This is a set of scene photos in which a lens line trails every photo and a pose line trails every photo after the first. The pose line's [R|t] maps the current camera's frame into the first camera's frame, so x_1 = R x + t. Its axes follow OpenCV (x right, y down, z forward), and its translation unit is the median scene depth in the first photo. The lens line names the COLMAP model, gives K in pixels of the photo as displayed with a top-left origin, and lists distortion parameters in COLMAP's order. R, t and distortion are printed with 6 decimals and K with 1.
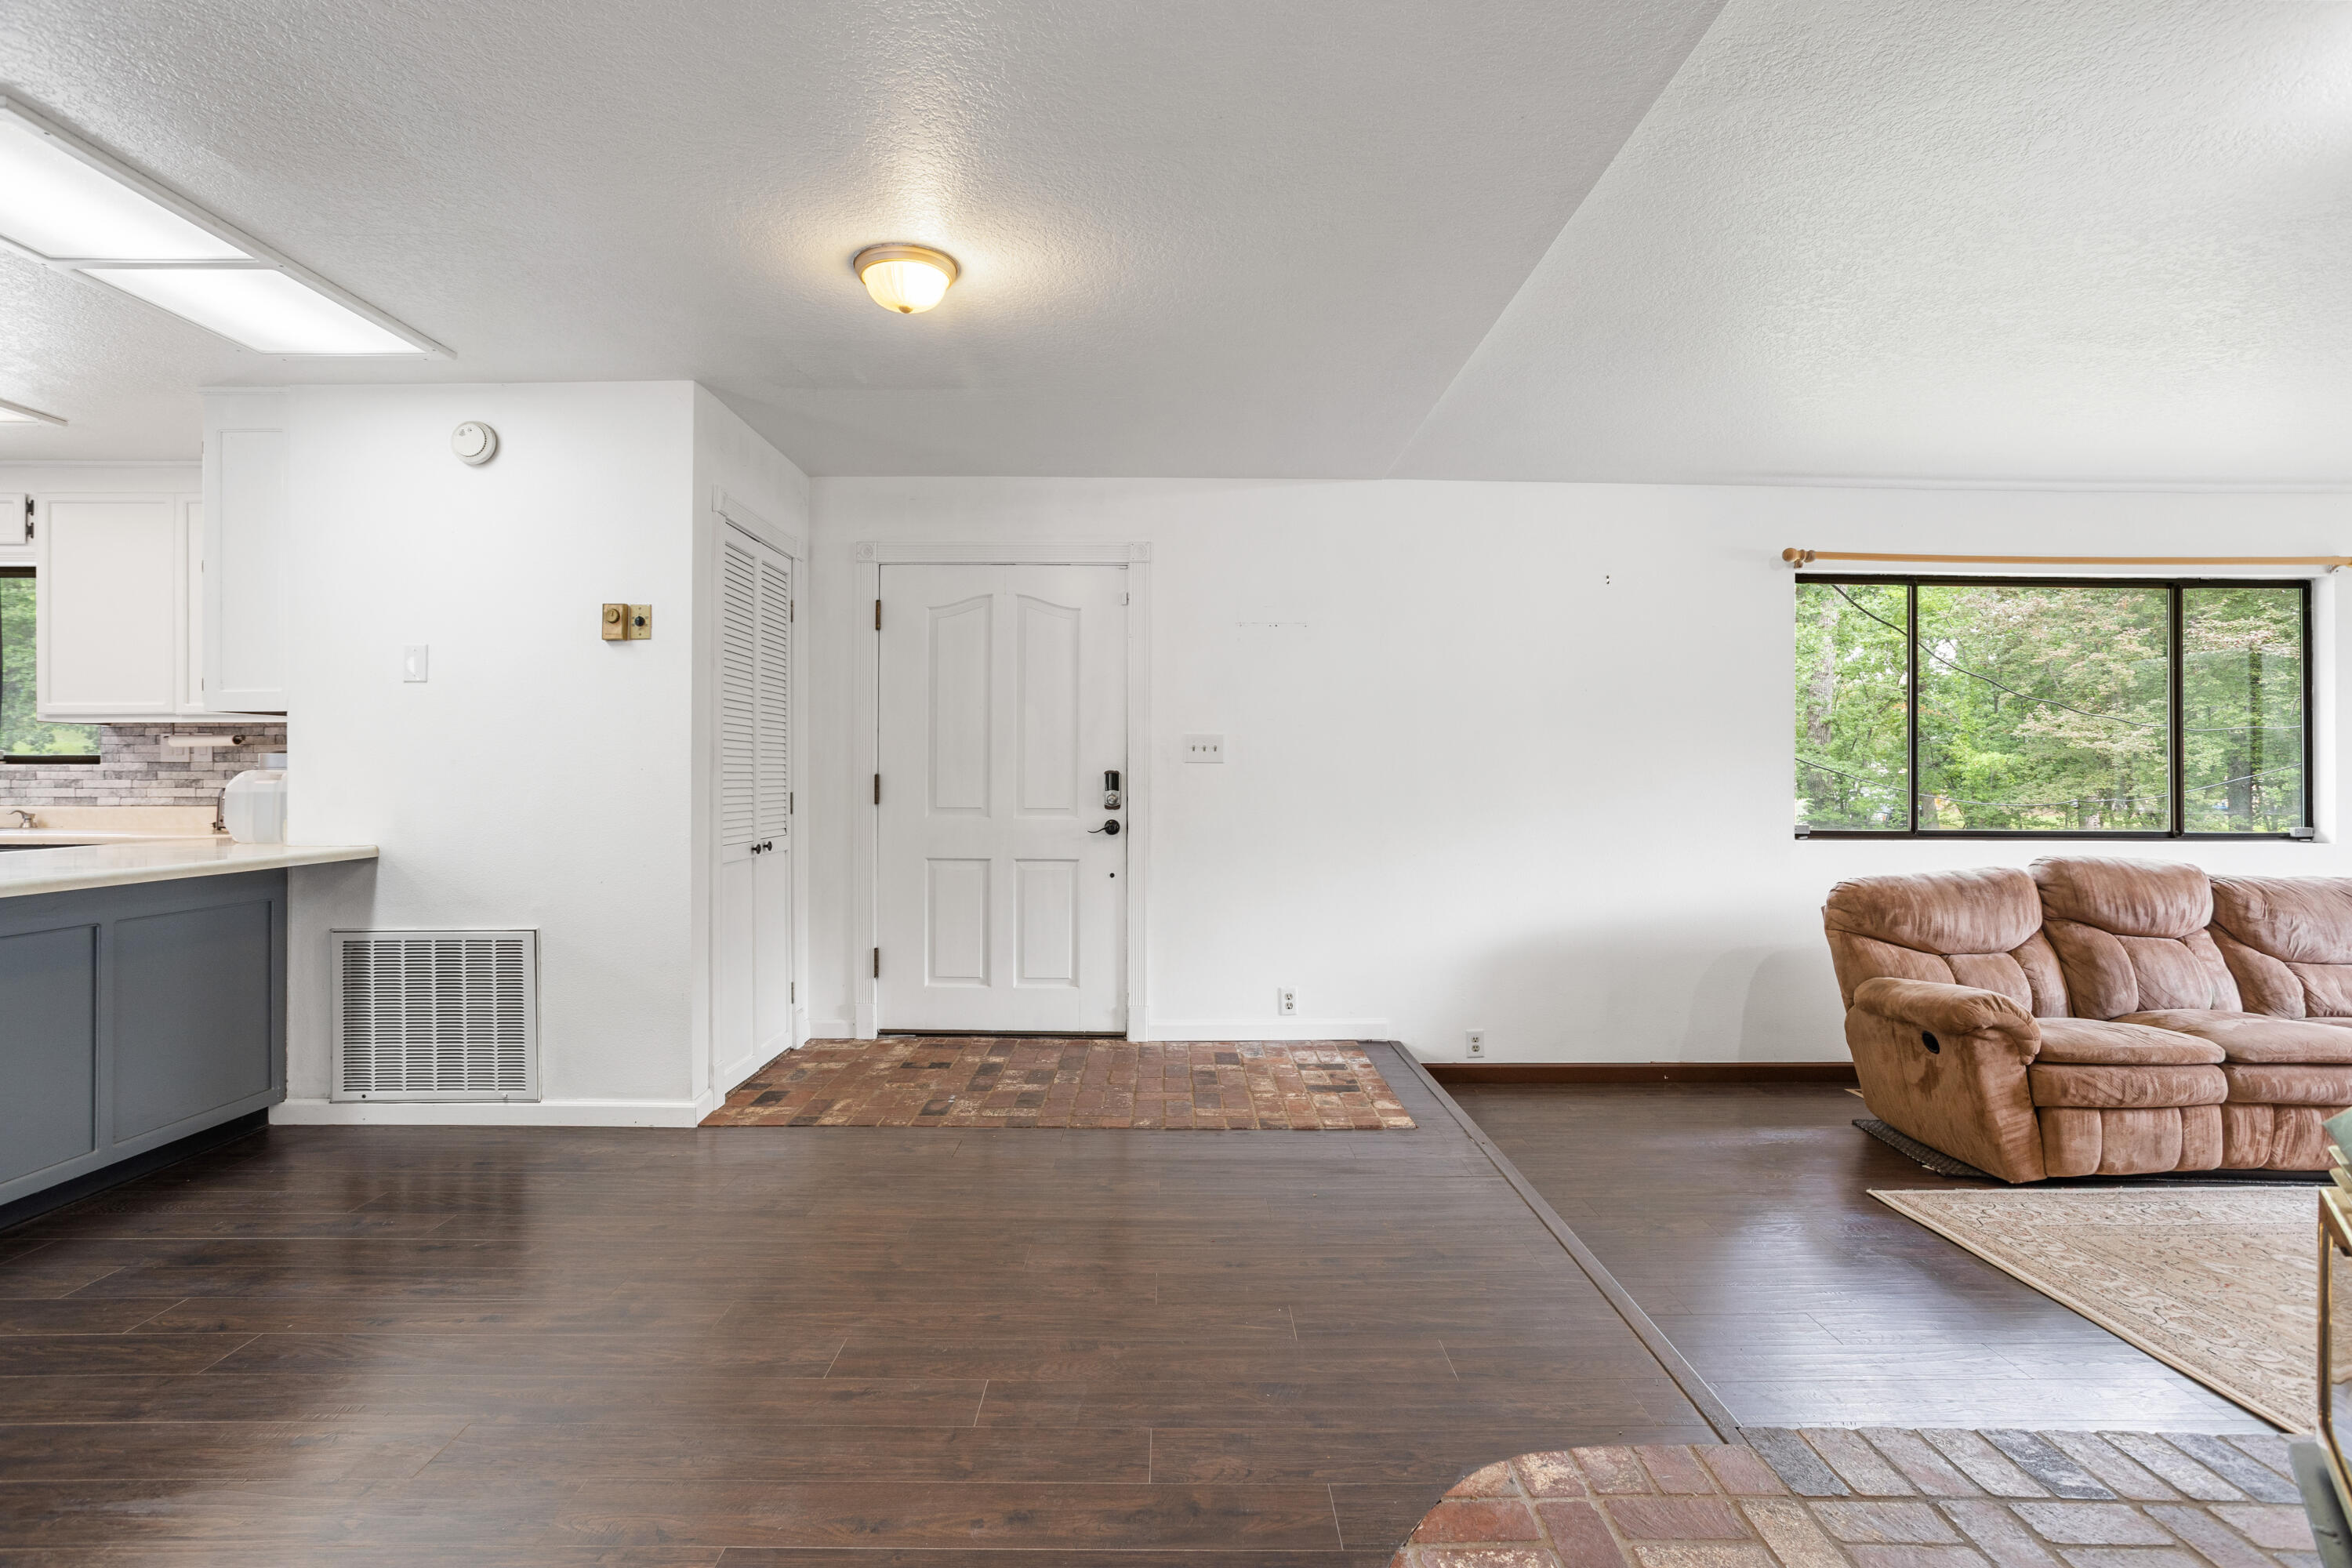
lens RADIAL K [[1149.3, 0, 1178.2], [0, 1149.3, 764.5], [0, 0, 1]] dist [-0.061461, 0.034214]
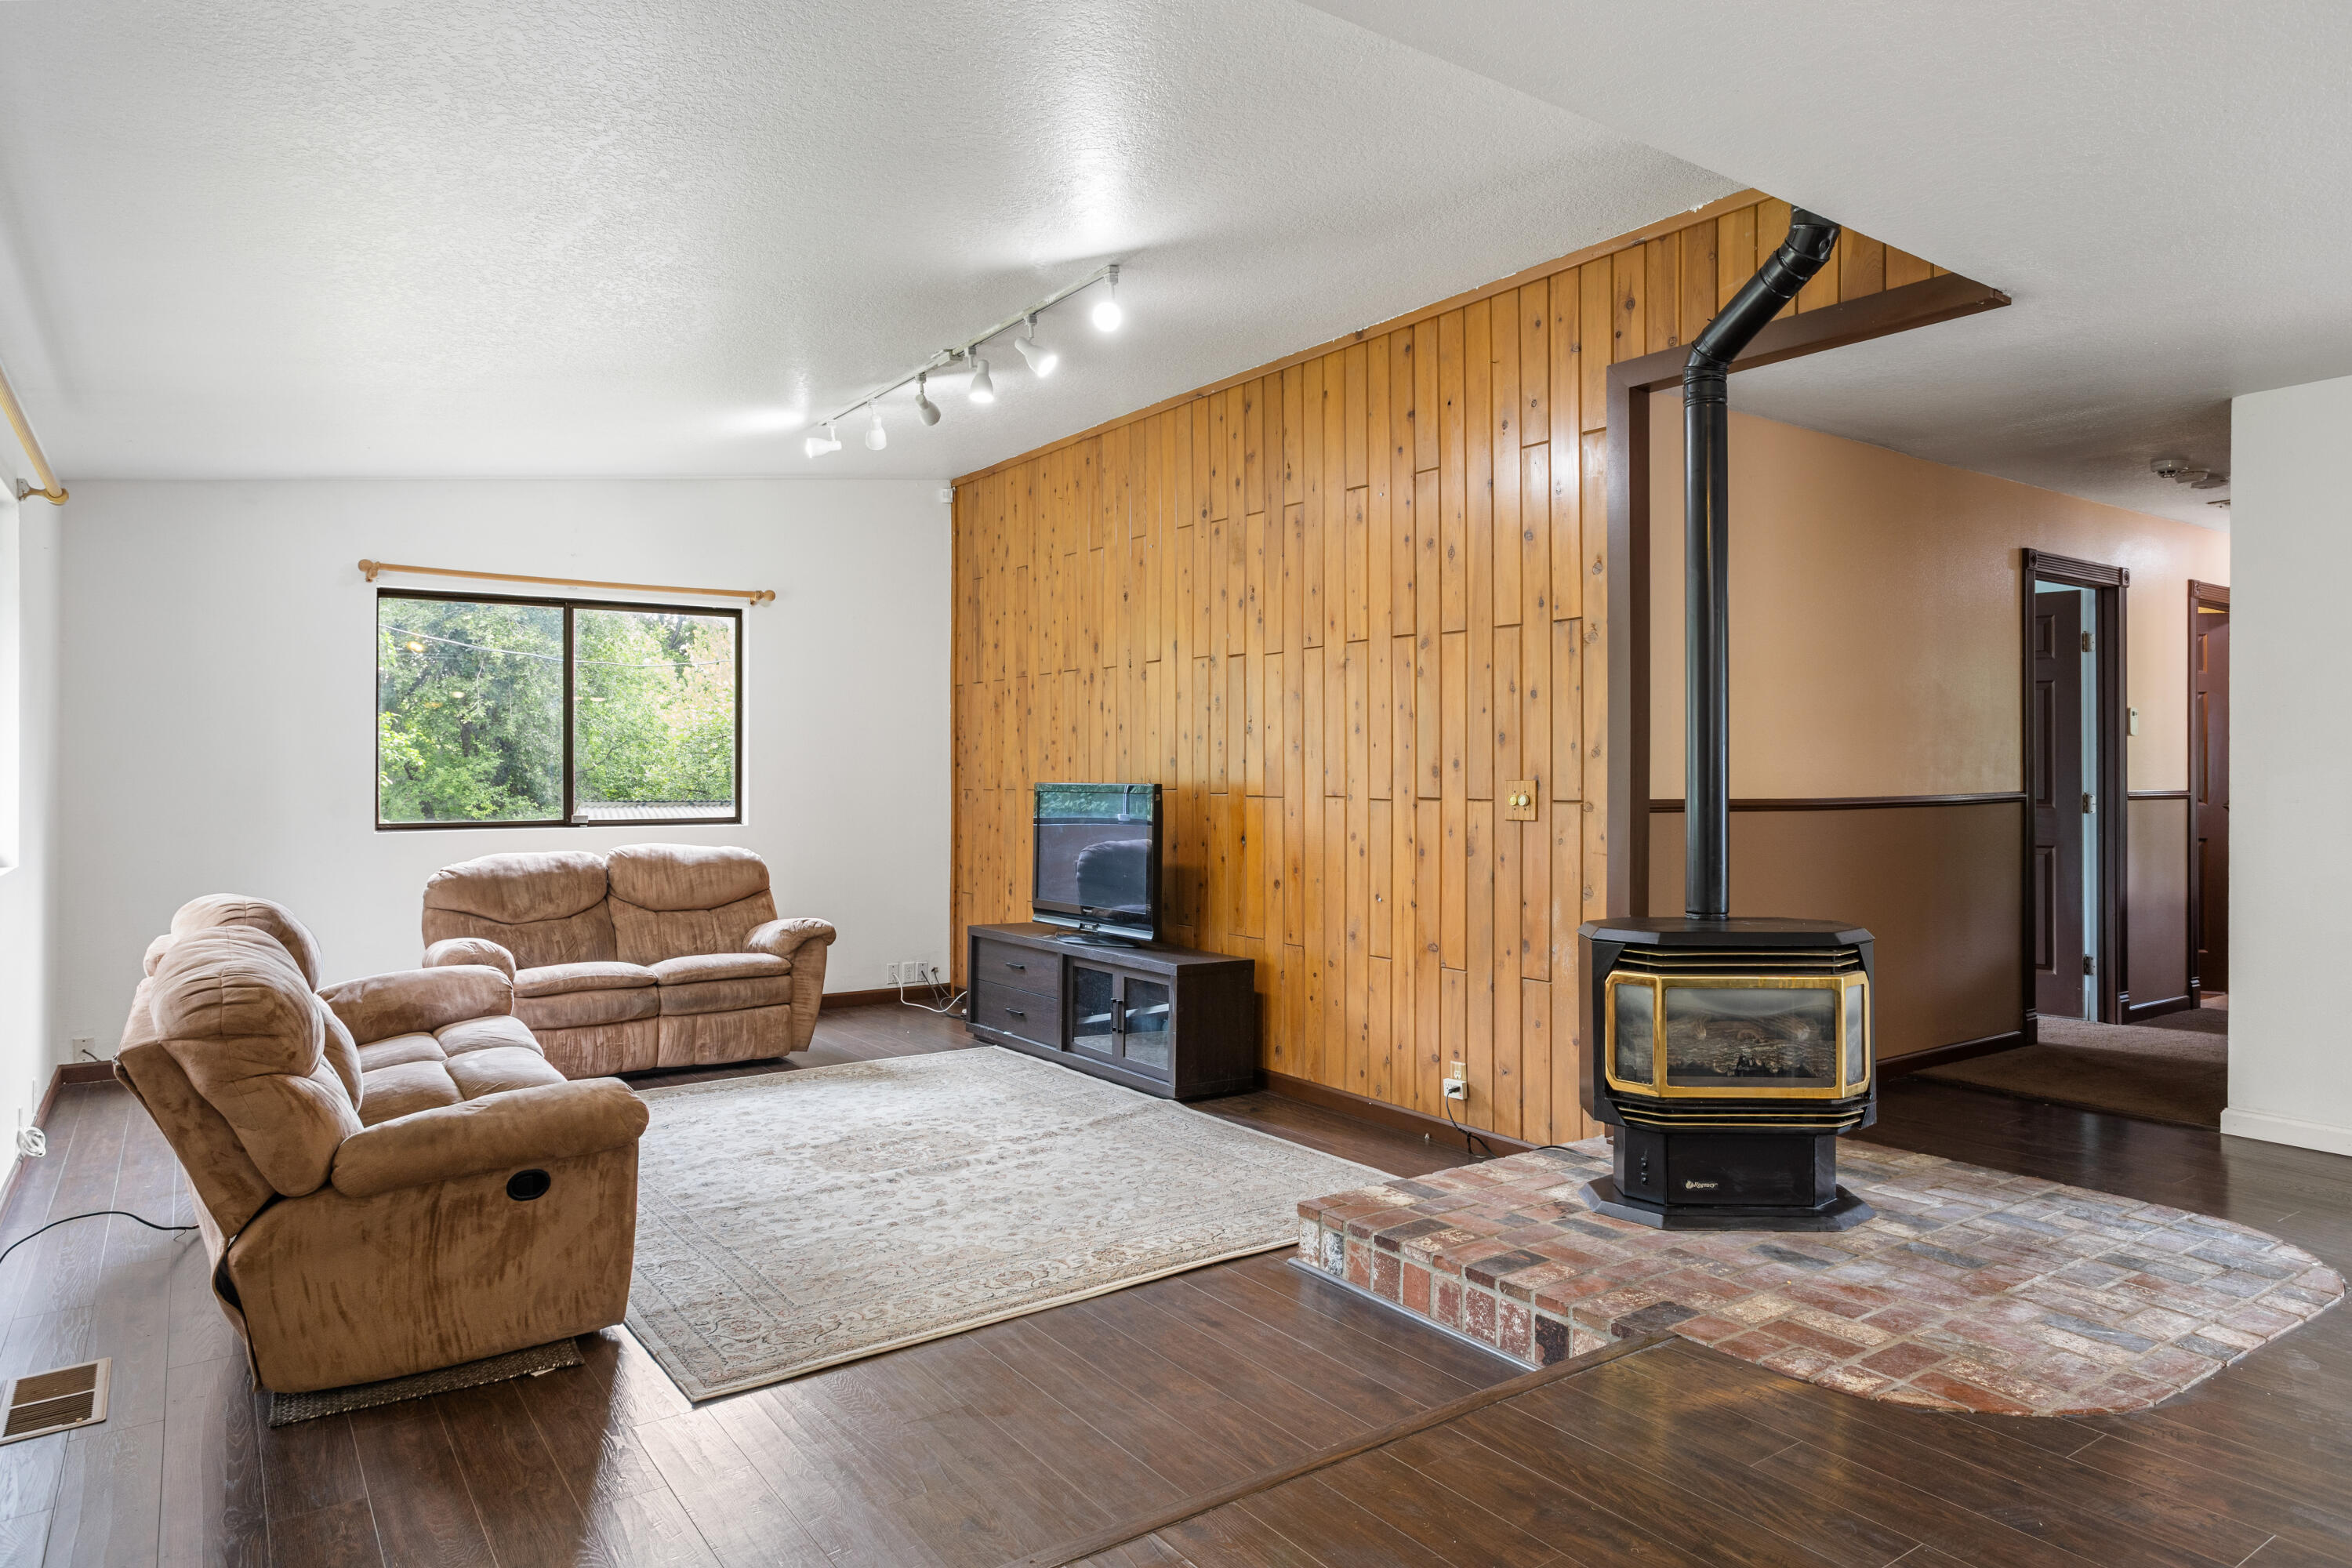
lens RADIAL K [[1429.9, 0, 1177.7], [0, 1429.9, 760.1], [0, 0, 1]] dist [-0.026693, 0.001336]
pose [[-0.568158, 0.000615, 0.822919, -0.207670], [-0.006793, 0.999962, -0.005438, 0.000588], [-0.822891, -0.008679, -0.568133, 1.054479]]
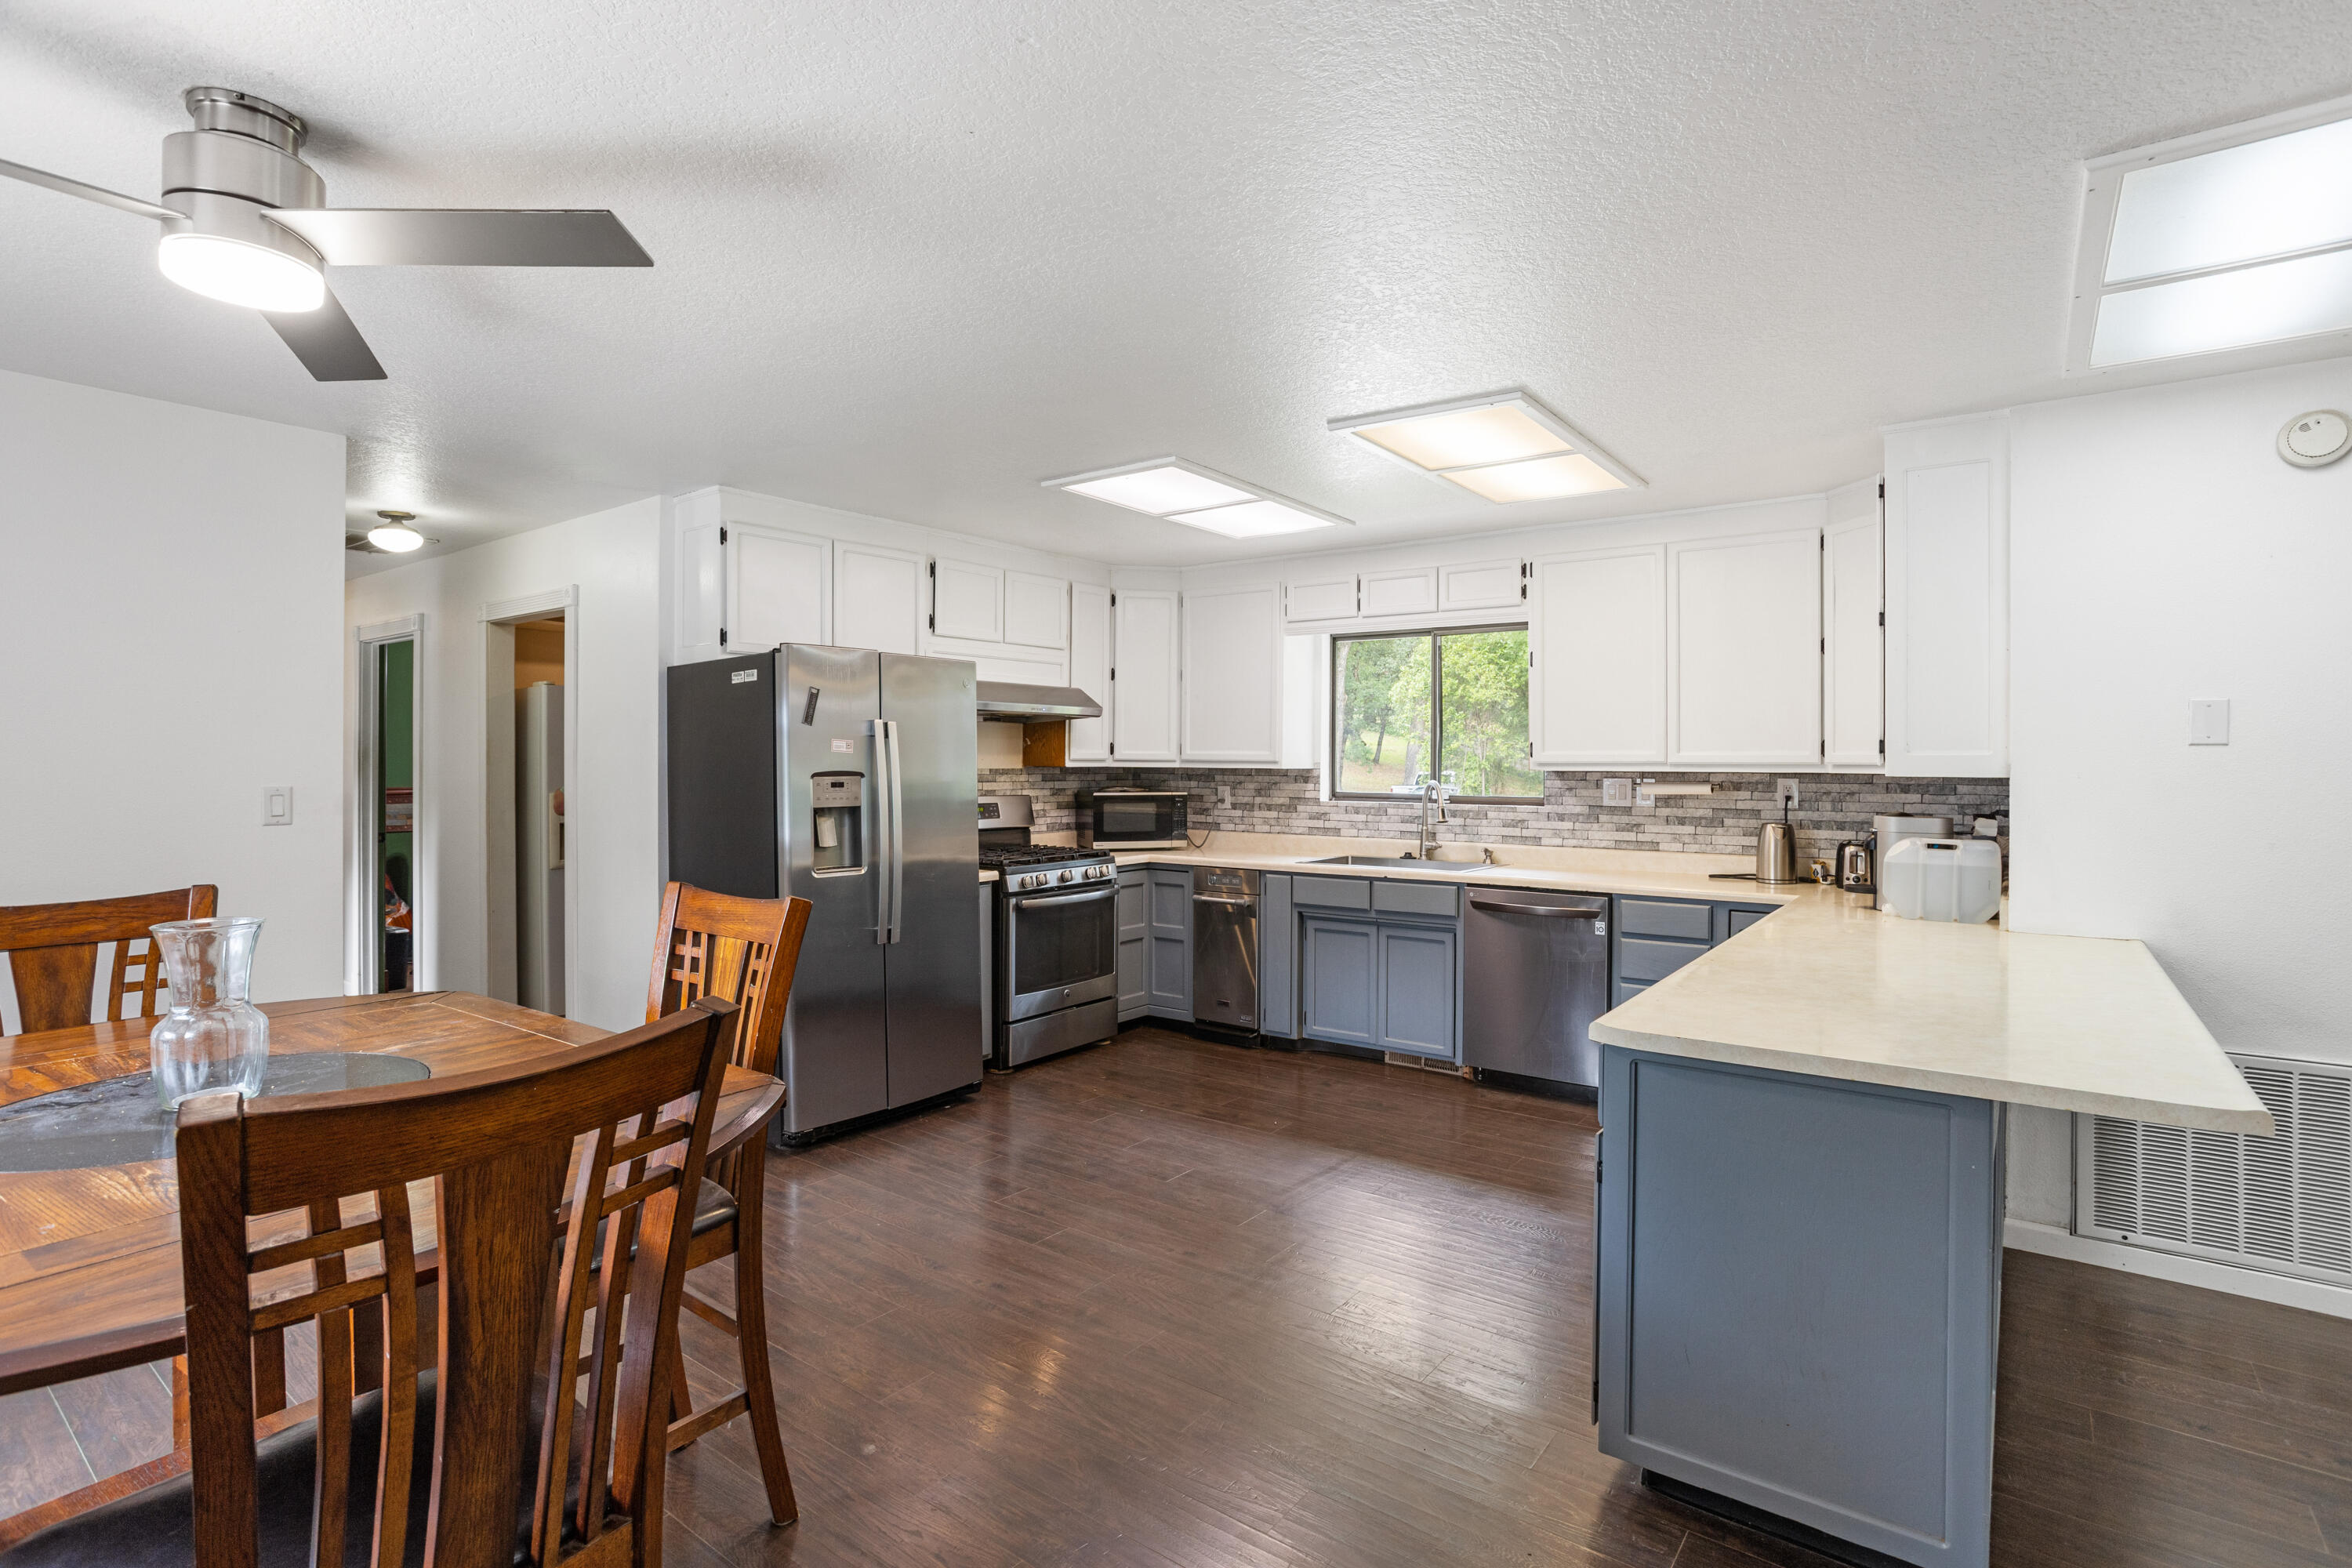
lens RADIAL K [[1149.3, 0, 1178.2], [0, 1149.3, 764.5], [0, 0, 1]] dist [-0.061461, 0.034214]
pose [[0.797687, 0.006337, -0.603038, -0.681093], [-0.001349, 0.999961, 0.008724, -0.056565], [0.603070, -0.006146, 0.797665, -0.083388]]
